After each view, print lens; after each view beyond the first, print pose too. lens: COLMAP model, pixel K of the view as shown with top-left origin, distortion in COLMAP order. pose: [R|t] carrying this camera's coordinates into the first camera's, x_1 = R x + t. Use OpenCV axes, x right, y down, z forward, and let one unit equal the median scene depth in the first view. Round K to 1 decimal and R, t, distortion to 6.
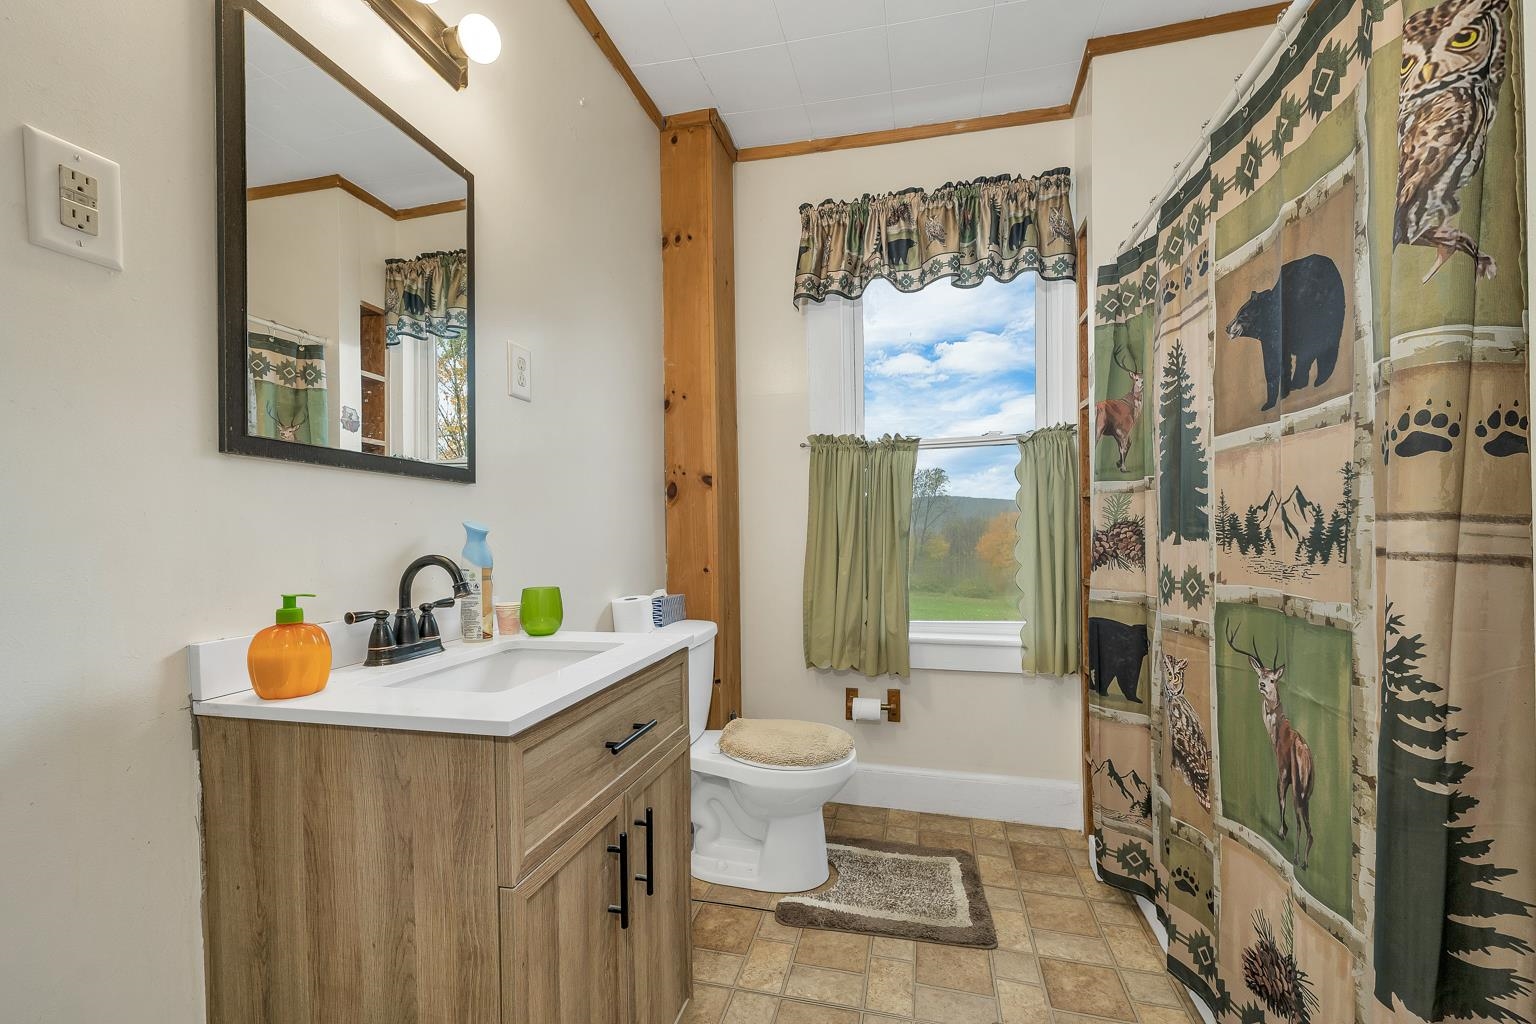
lens RADIAL K [[663.8, 0, 766.2], [0, 663.8, 527.9], [0, 0, 1]] dist [0.000395, -0.000088]
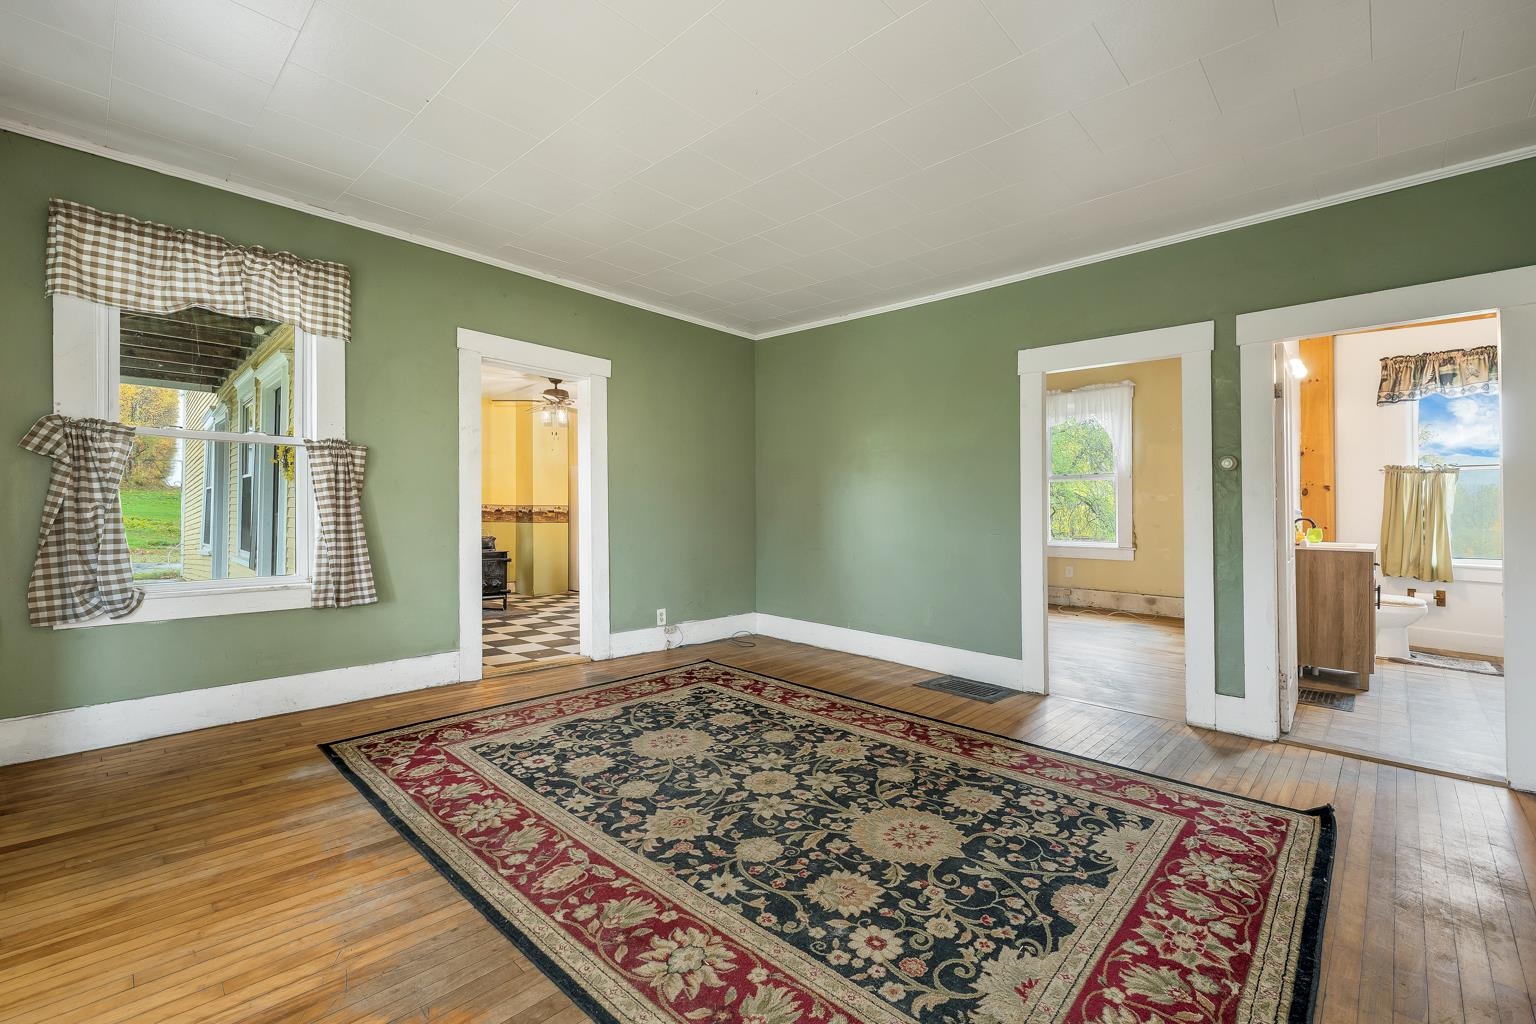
lens RADIAL K [[663.8, 0, 755.6], [0, 663.8, 498.5], [0, 0, 1]] dist [0.000395, -0.000088]
pose [[0.865410, 0.004445, -0.501044, -0.628923], [-0.007229, 0.999967, -0.003615, -0.014844], [0.501012, 0.006750, 0.865414, -1.883168]]
